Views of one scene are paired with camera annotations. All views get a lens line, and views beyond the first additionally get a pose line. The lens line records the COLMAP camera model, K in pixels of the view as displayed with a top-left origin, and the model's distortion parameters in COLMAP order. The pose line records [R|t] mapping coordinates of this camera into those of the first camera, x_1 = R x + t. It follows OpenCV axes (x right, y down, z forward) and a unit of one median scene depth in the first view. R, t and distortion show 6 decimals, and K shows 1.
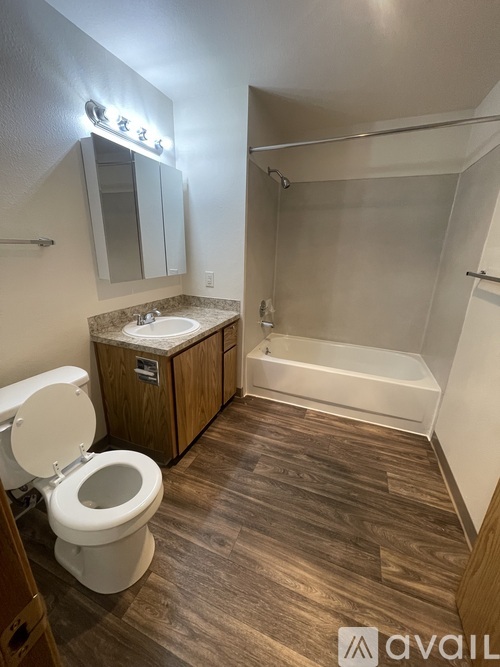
lens RADIAL K [[268.2, 0, 250.0], [0, 268.2, 333.5], [0, 0, 1]] dist [-0.000419, 0.000149]
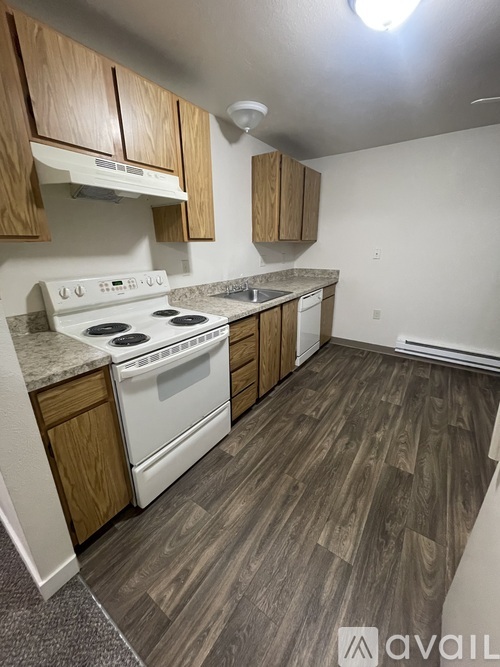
lens RADIAL K [[268.2, 0, 250.0], [0, 268.2, 333.5], [0, 0, 1]] dist [-0.000419, 0.000149]
pose [[0.233908, -0.330933, 0.914205, -1.060235], [0.317778, 0.914669, 0.249795, -0.248023], [-0.918860, 0.232085, 0.319112, 0.639486]]
